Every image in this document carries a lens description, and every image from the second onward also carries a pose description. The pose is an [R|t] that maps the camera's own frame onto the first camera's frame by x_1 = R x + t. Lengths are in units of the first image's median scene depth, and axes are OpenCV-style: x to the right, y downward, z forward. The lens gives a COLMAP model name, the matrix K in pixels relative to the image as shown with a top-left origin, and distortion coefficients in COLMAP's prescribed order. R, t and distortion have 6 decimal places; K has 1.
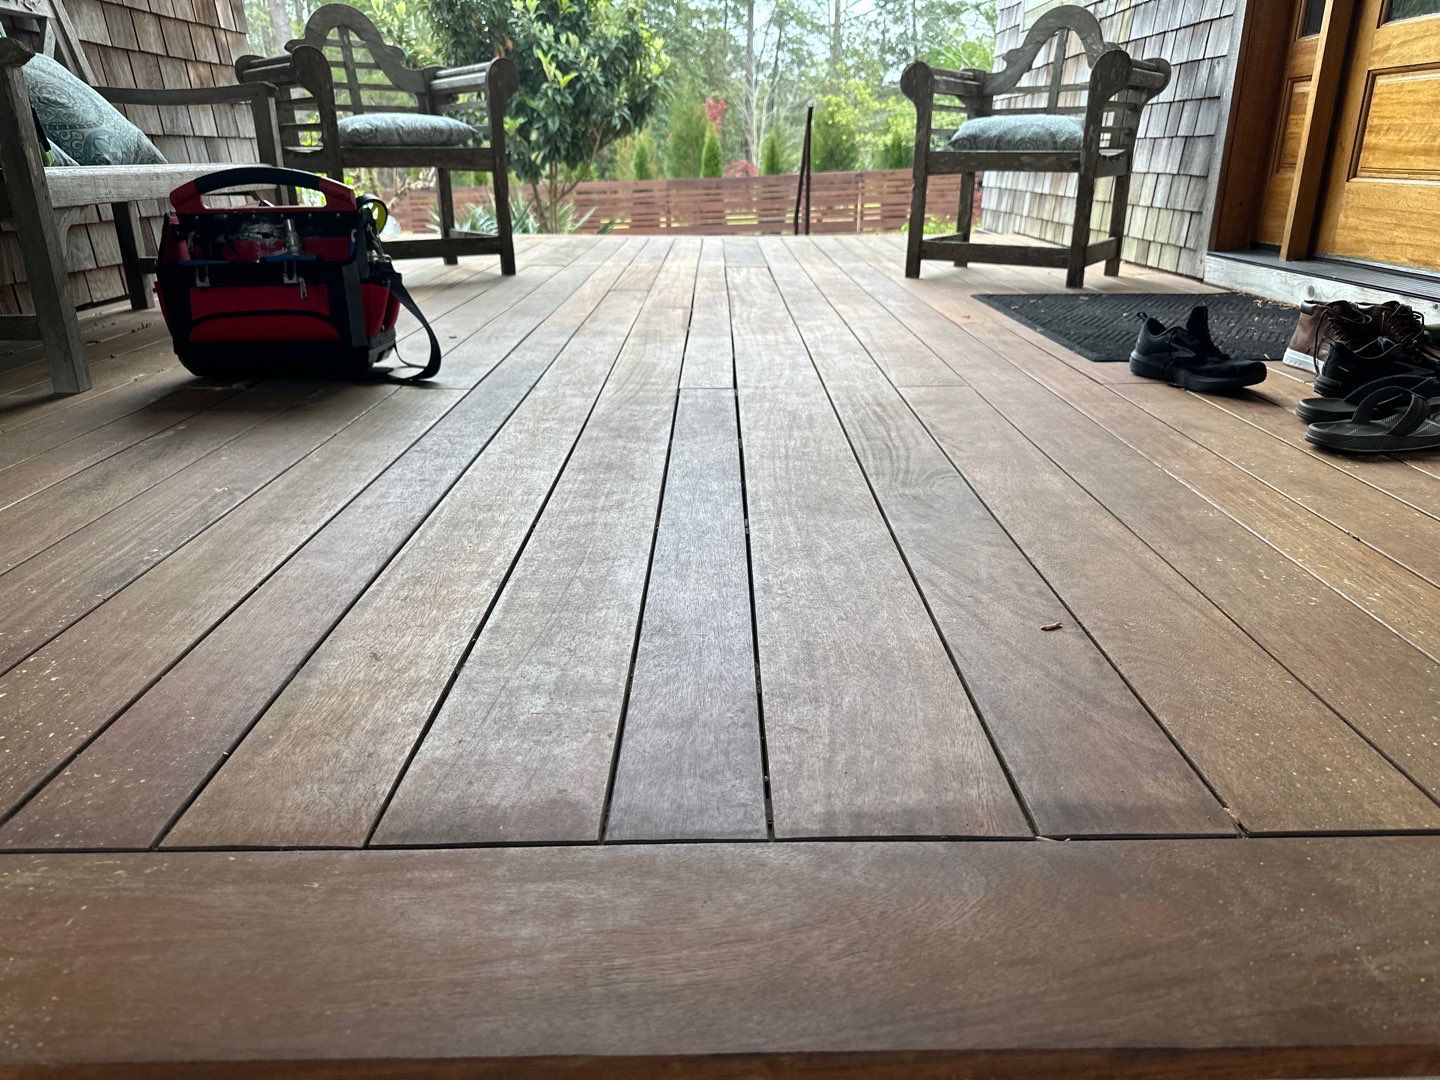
lens RADIAL K [[1026.0, 0, 721.2], [0, 1026.0, 573.9], [0, 0, 1]] dist [0.007036, -0.020104]
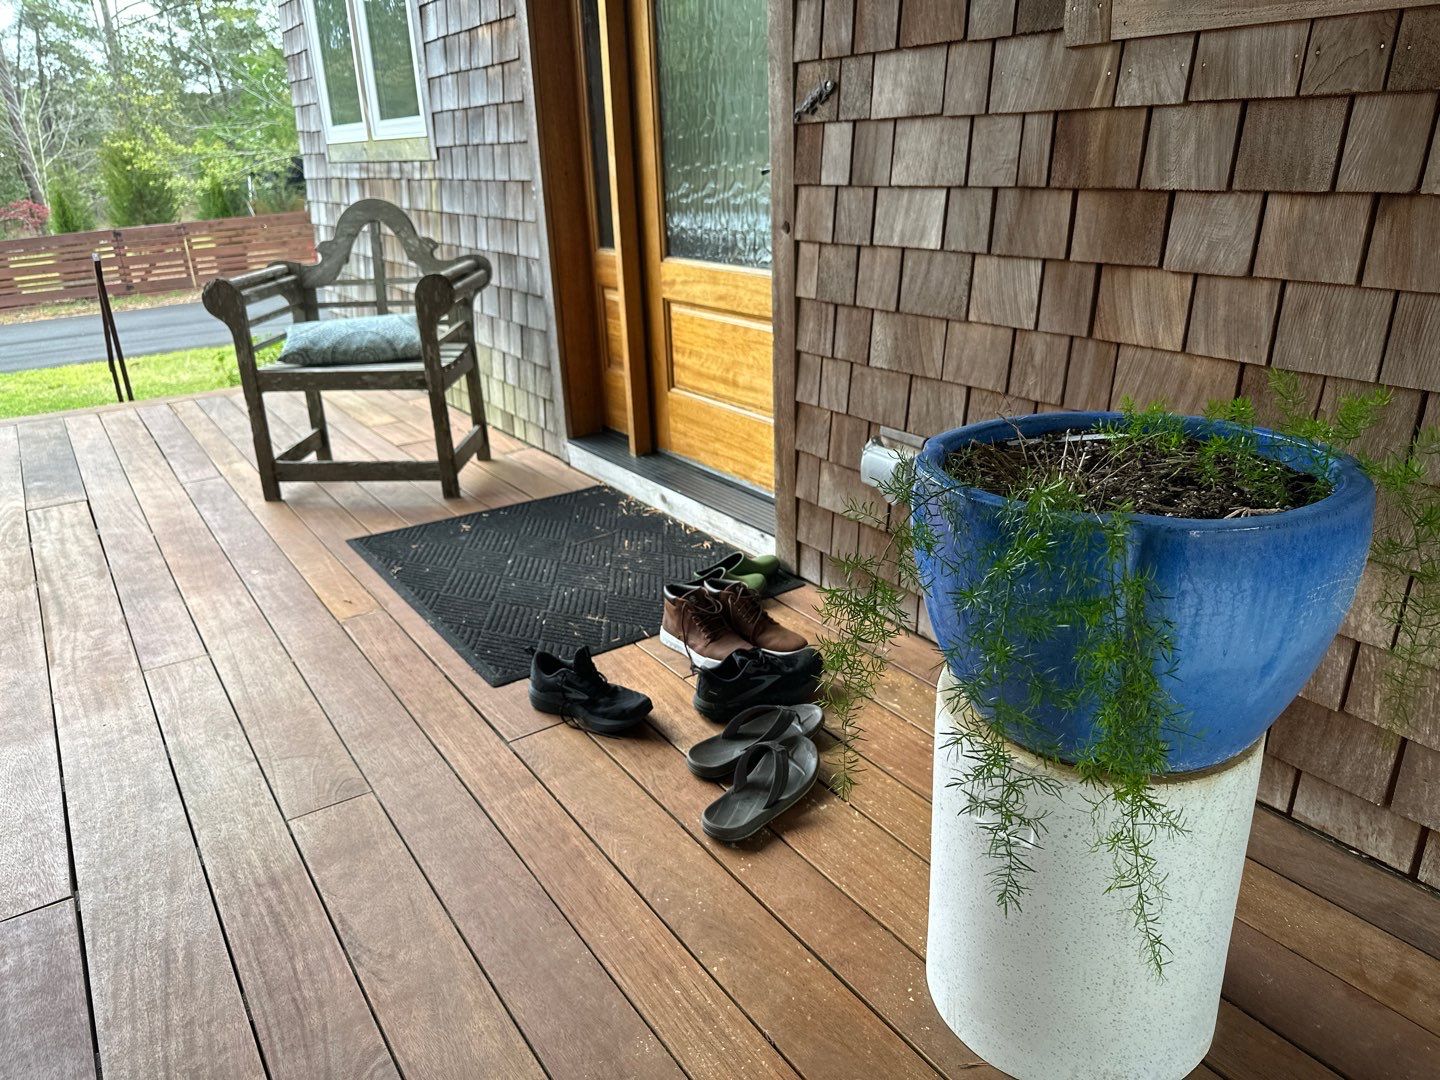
lens RADIAL K [[1026.0, 0, 752.4], [0, 1026.0, 558.0], [0, 0, 1]] dist [0.007036, -0.020104]
pose [[0.820877, -0.227070, 0.524024, 0.030227], [0.234721, 0.970622, 0.052902, -0.122121], [-0.520641, 0.079573, 0.850059, 0.009744]]
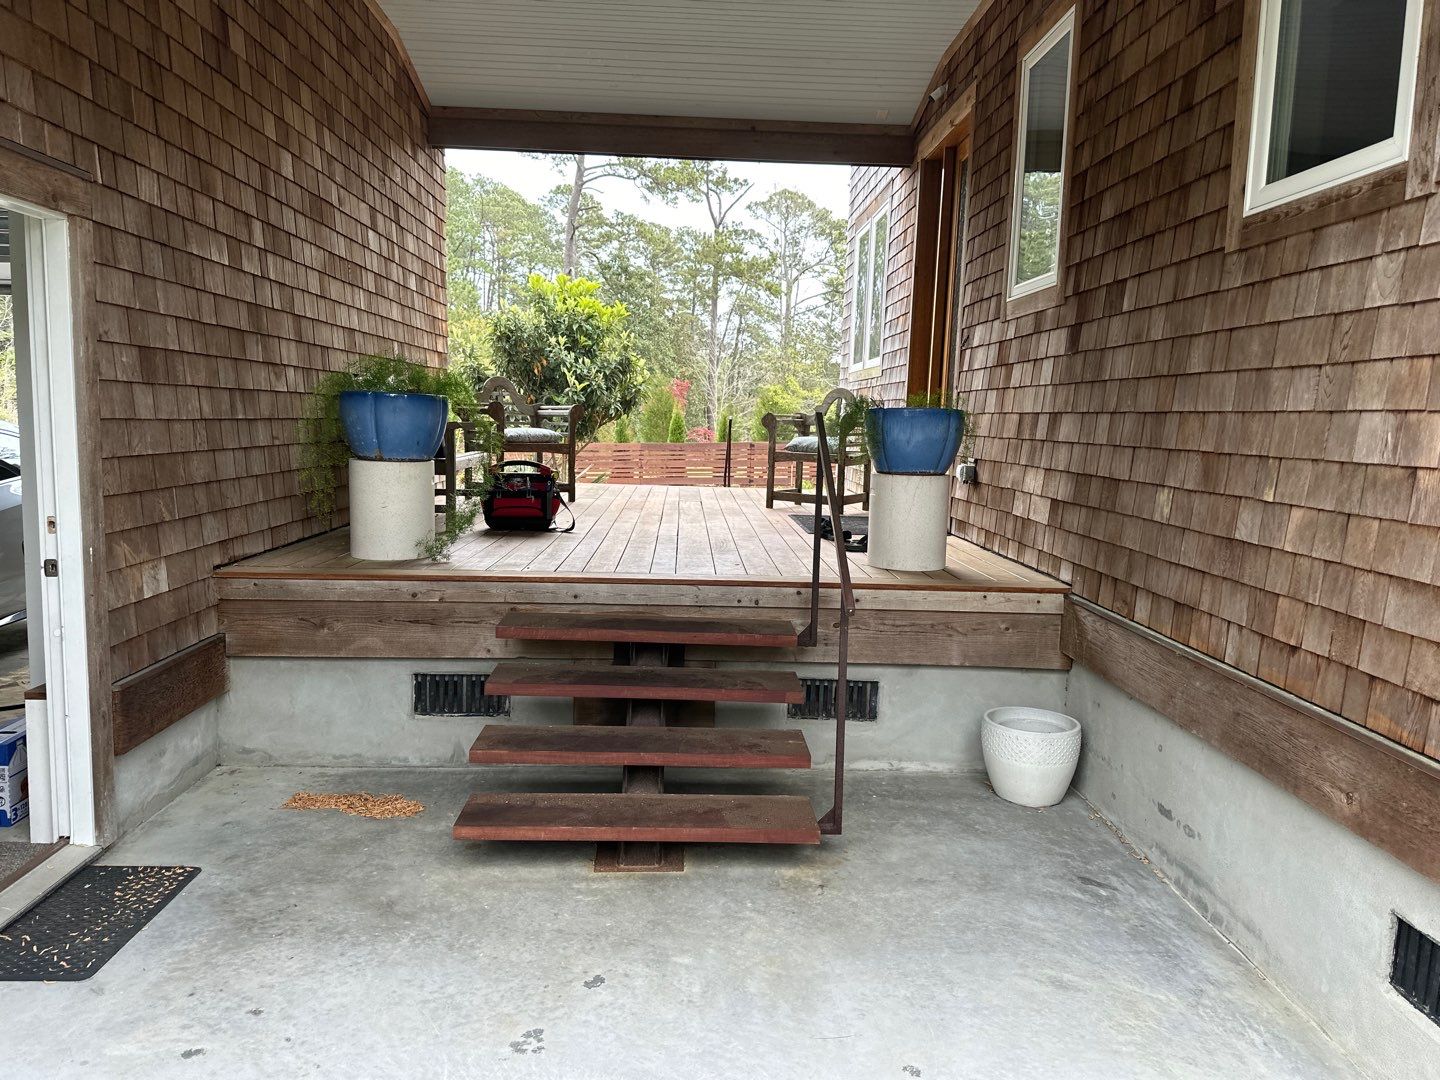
lens RADIAL K [[1026.0, 0, 706.3], [0, 1026.0, 549.0], [0, 0, 1]] dist [0.007036, -0.020104]
pose [[0.999401, 0.026826, 0.021858, 0.011310], [-0.020378, 0.966777, -0.254807, 0.204256], [-0.027967, 0.254209, 0.966745, -0.621025]]
